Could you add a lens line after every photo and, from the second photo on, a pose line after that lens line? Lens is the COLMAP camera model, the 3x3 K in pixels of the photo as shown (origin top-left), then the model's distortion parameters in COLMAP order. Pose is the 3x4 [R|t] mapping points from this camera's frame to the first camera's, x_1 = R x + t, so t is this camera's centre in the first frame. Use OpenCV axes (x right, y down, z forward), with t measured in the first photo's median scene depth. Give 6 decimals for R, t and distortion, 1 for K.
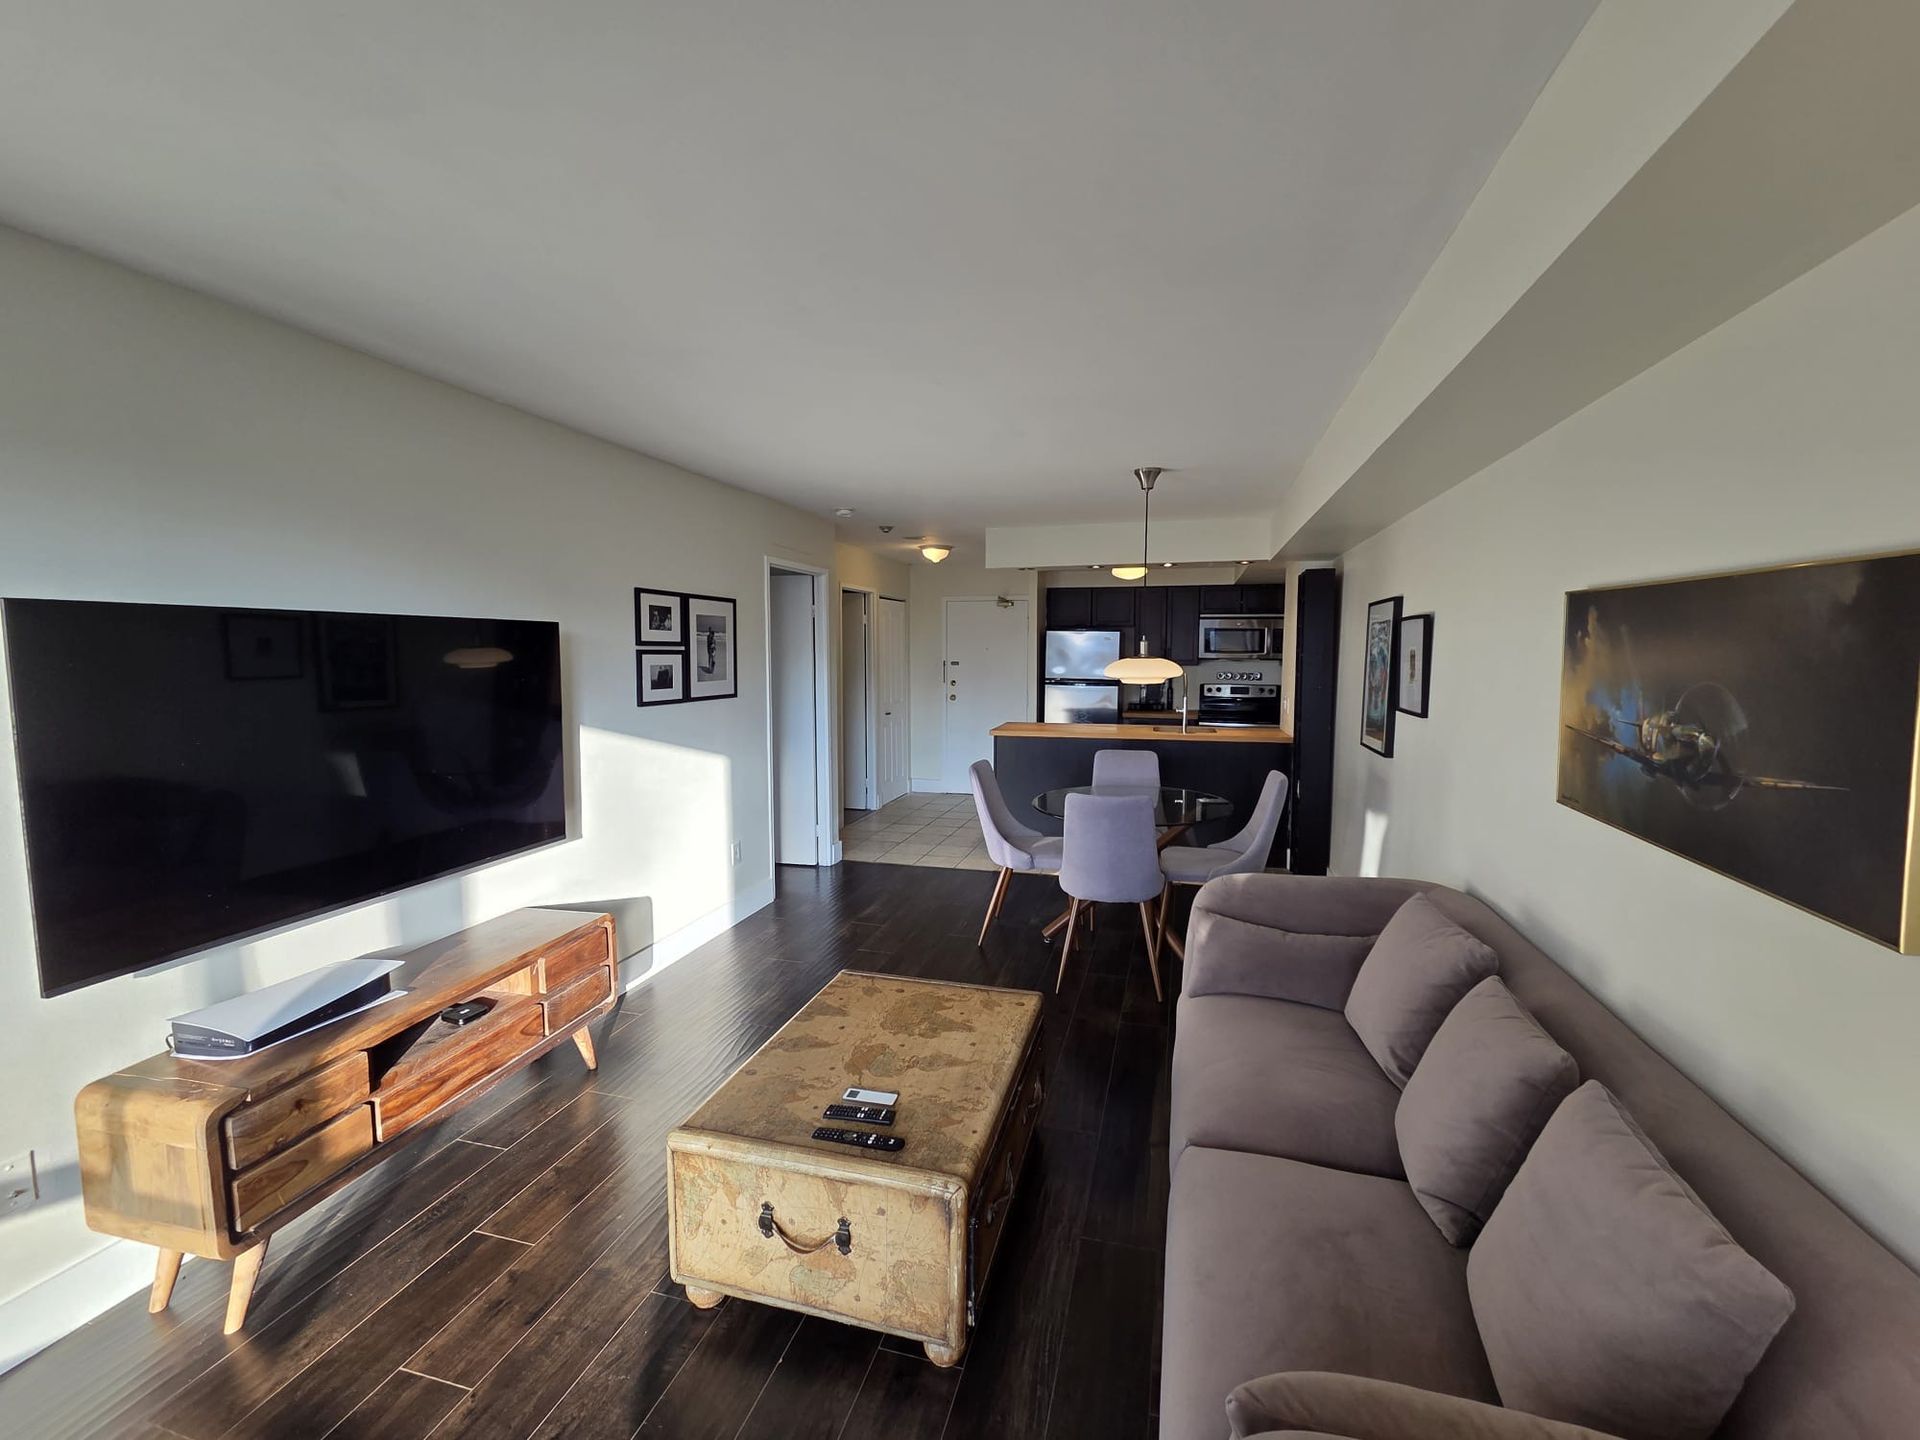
lens RADIAL K [[780.5, 0, 975.4], [0, 780.5, 736.7], [0, 0, 1]] dist [0.004122, -0.001840]
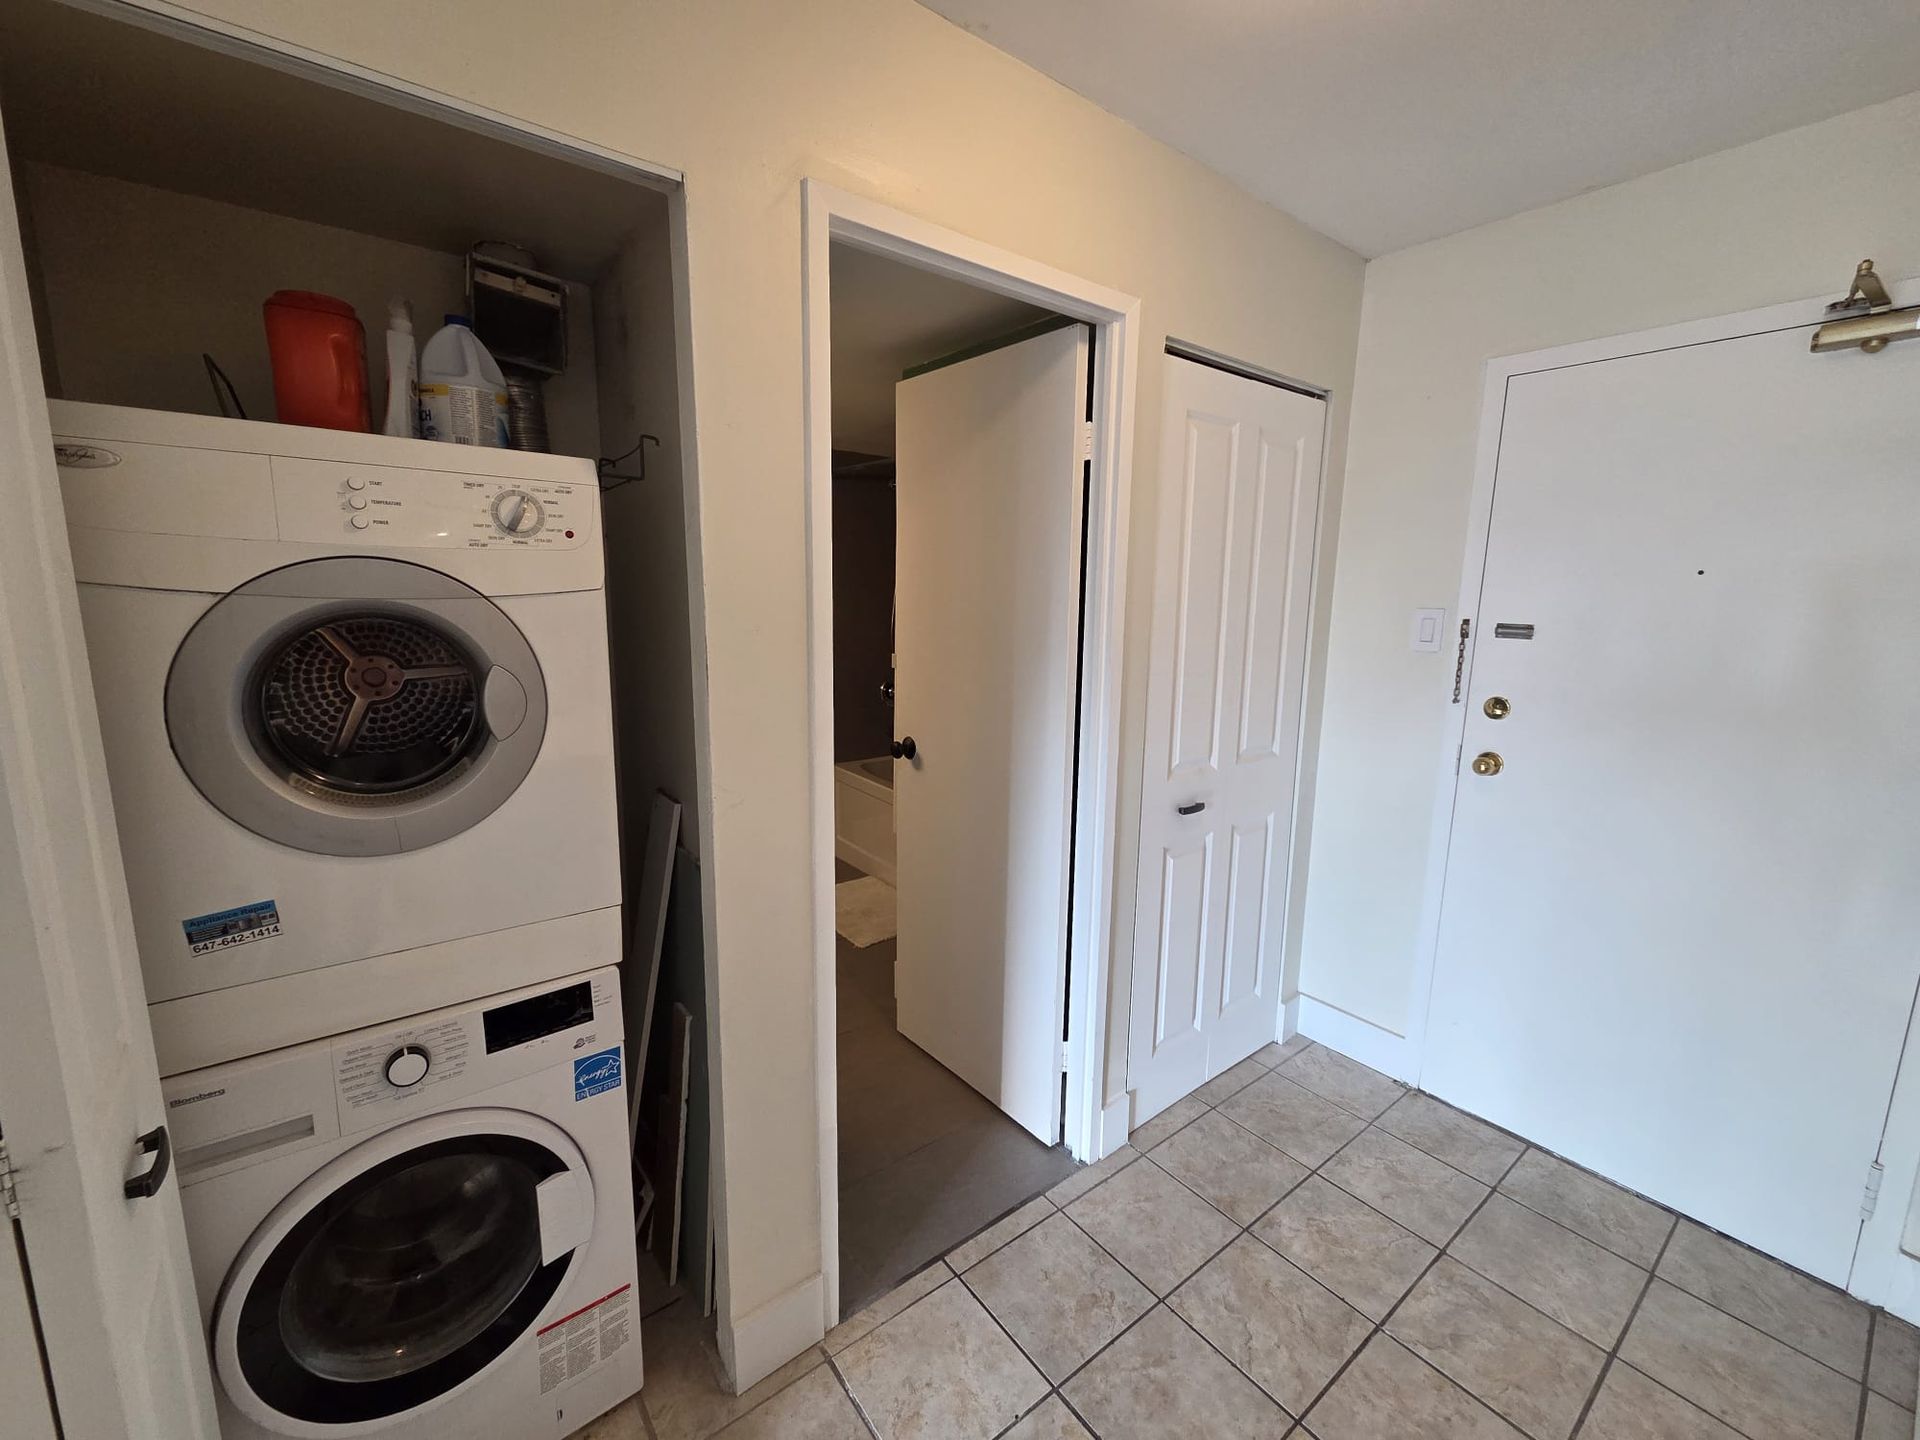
lens RADIAL K [[780.5, 0, 963.8], [0, 780.5, 719.4], [0, 0, 1]] dist [0.004122, -0.001840]
pose [[0.797446, 0.110815, -0.593128, -0.032258], [-0.079918, 0.993728, 0.078212, -0.149564], [0.598075, -0.014968, 0.801300, 1.456217]]
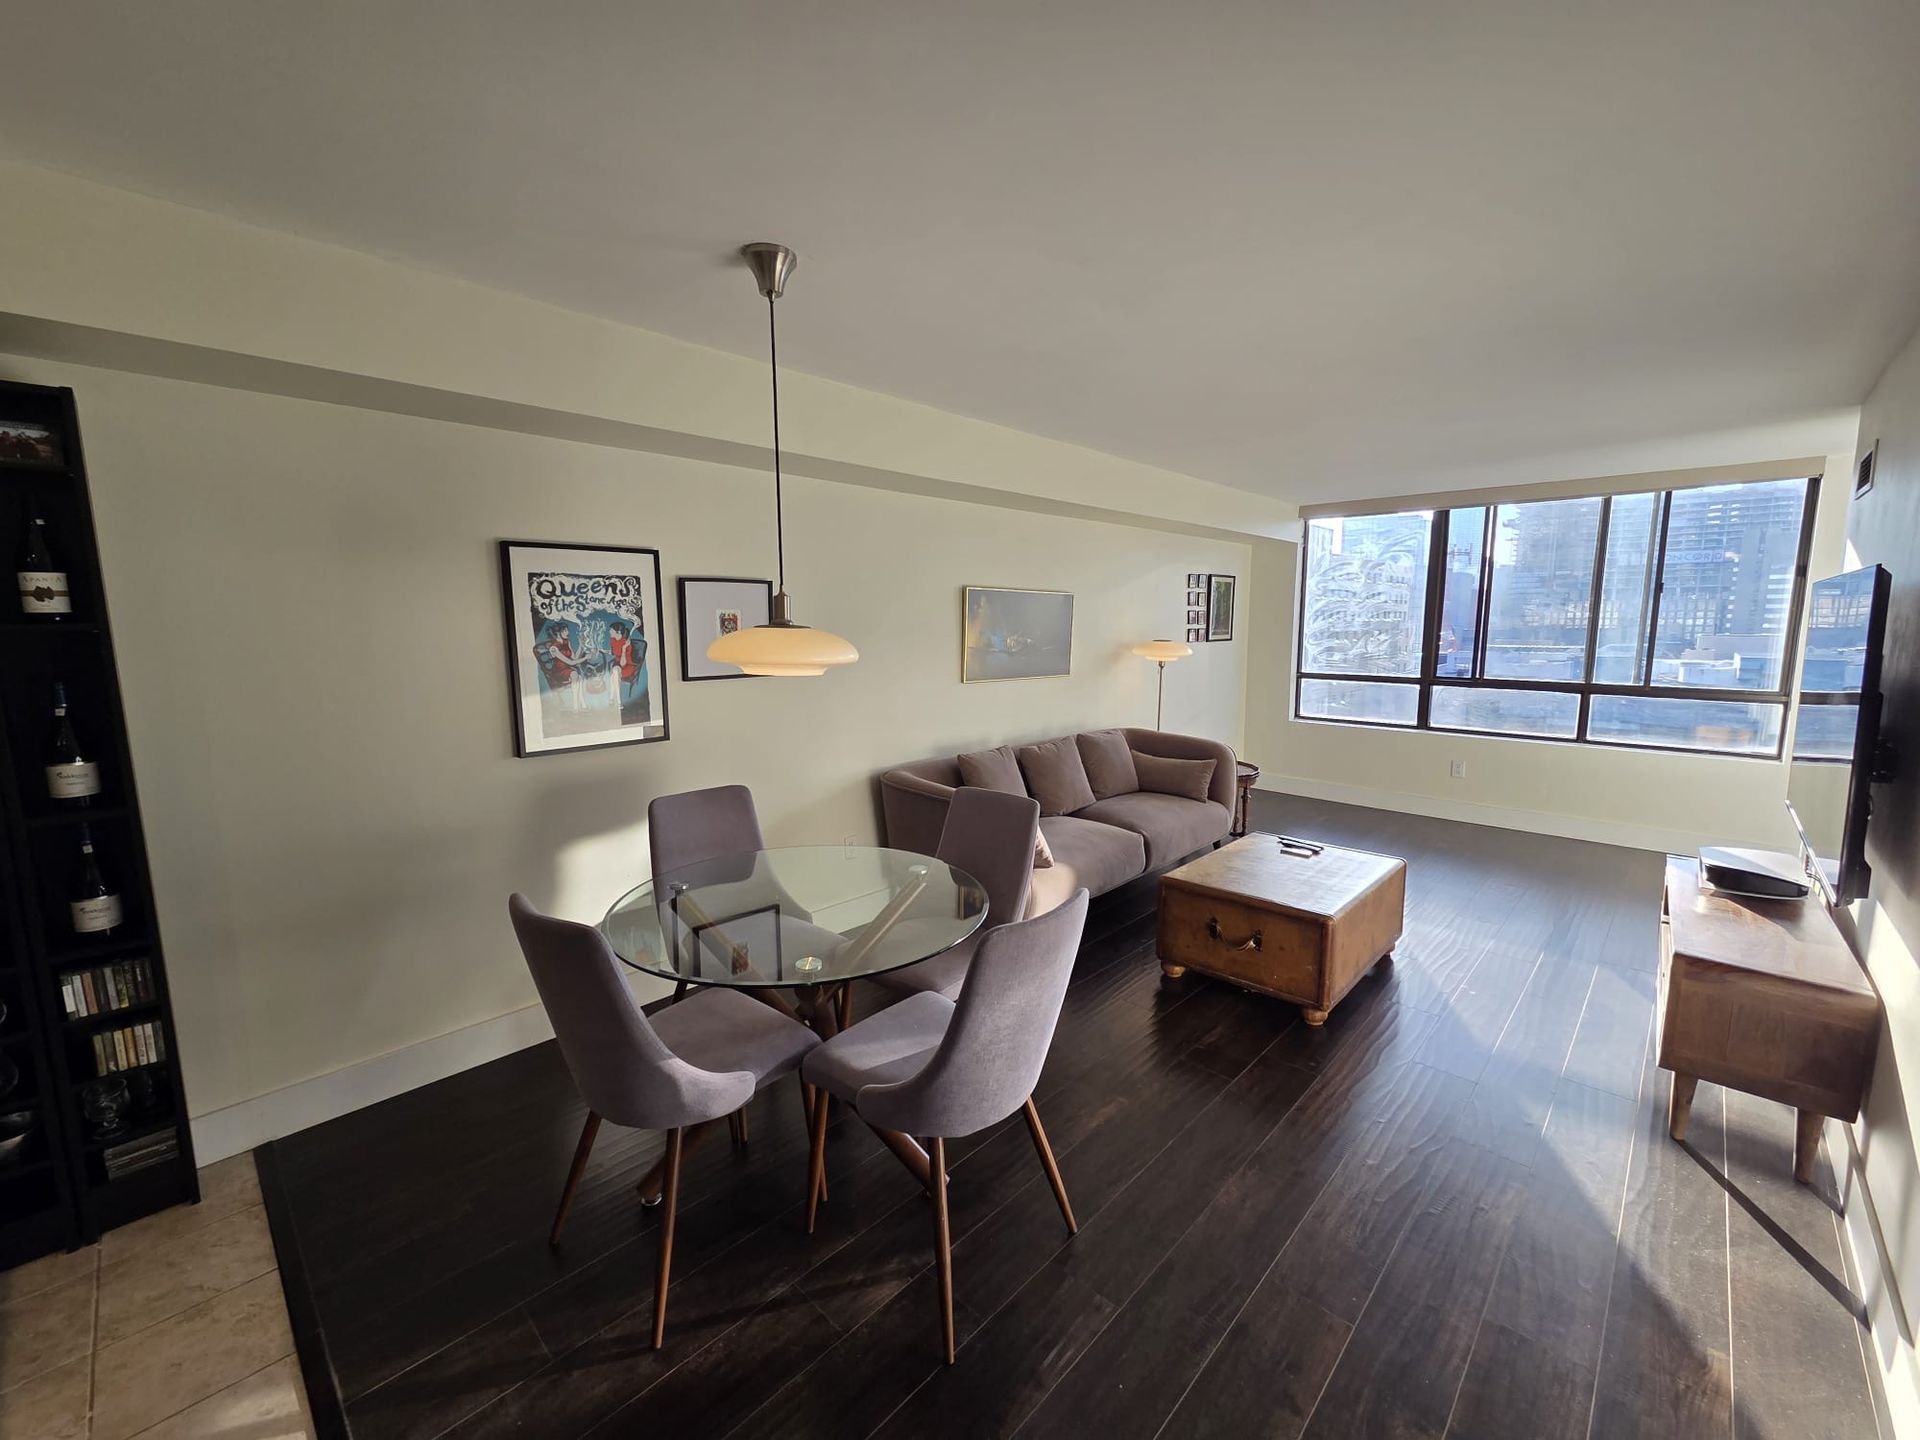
lens RADIAL K [[780.5, 0, 974.5], [0, 780.5, 720.5], [0, 0, 1]] dist [0.004122, -0.001840]
pose [[-0.880529, -0.061477, 0.469988, -0.150071], [0.055190, 0.971511, 0.230477, -0.155672], [-0.470768, 0.228880, -0.852051, 1.425346]]
